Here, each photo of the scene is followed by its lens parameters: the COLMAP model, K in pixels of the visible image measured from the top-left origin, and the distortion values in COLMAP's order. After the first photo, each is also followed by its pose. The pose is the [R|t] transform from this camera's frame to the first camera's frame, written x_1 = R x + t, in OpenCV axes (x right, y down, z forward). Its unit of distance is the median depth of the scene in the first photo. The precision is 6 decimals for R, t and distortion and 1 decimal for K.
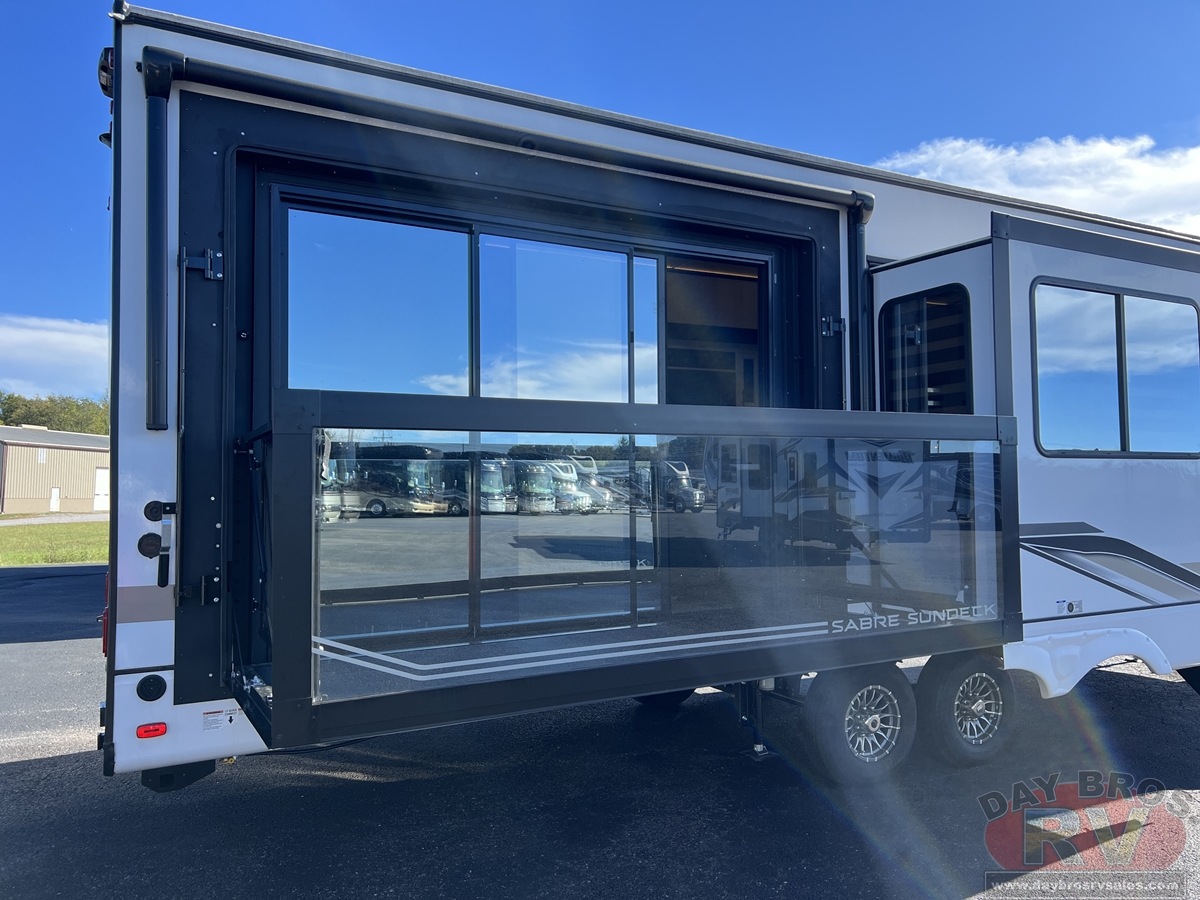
lens RADIAL K [[910.5, 0, 596.4], [0, 910.5, 451.9], [0, 0, 1]] dist [0.015966, -0.004851]
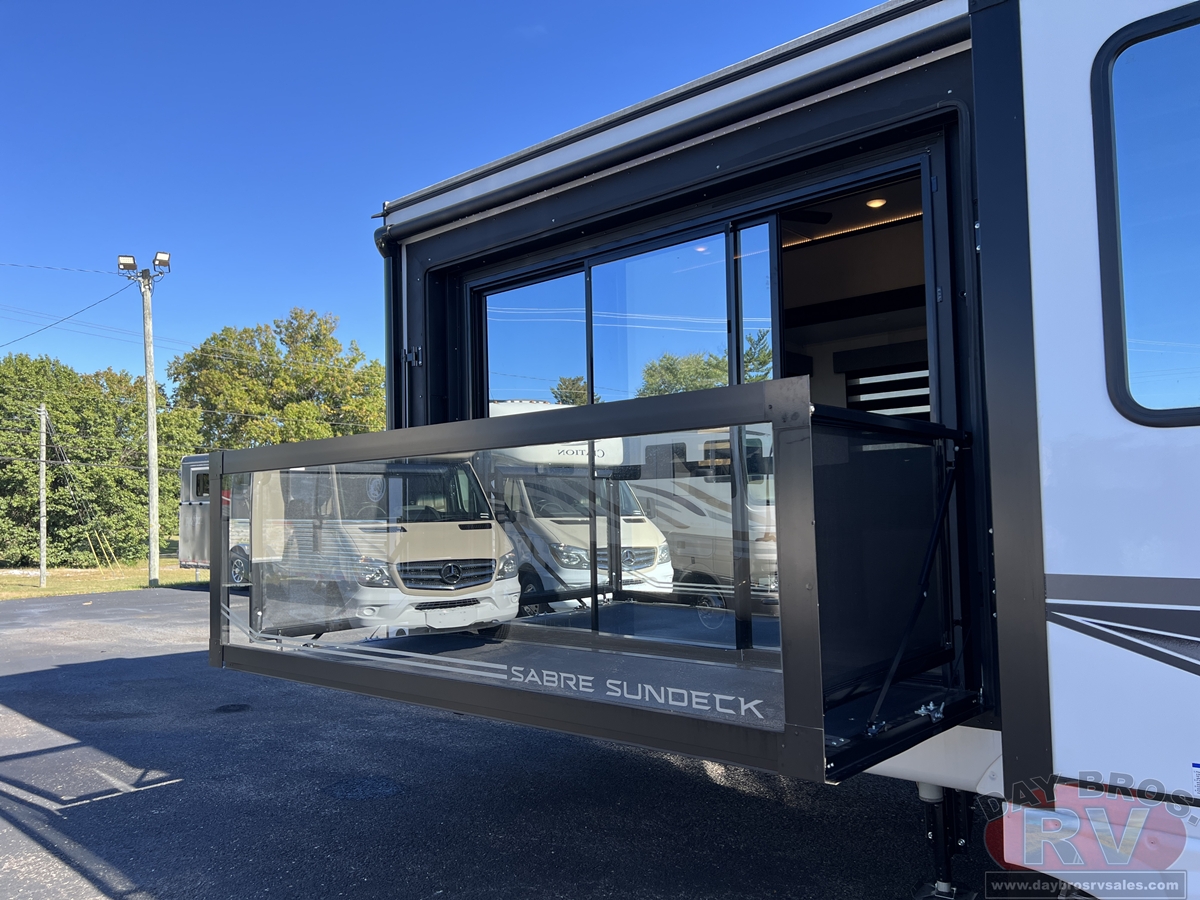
lens RADIAL K [[910.5, 0, 602.4], [0, 910.5, 456.2], [0, 0, 1]] dist [0.015966, -0.004851]
pose [[0.338600, -0.054610, -0.939344, 1.023272], [0.057317, 0.997657, -0.037340, 0.027128], [0.939183, -0.041198, 0.340937, 0.753445]]
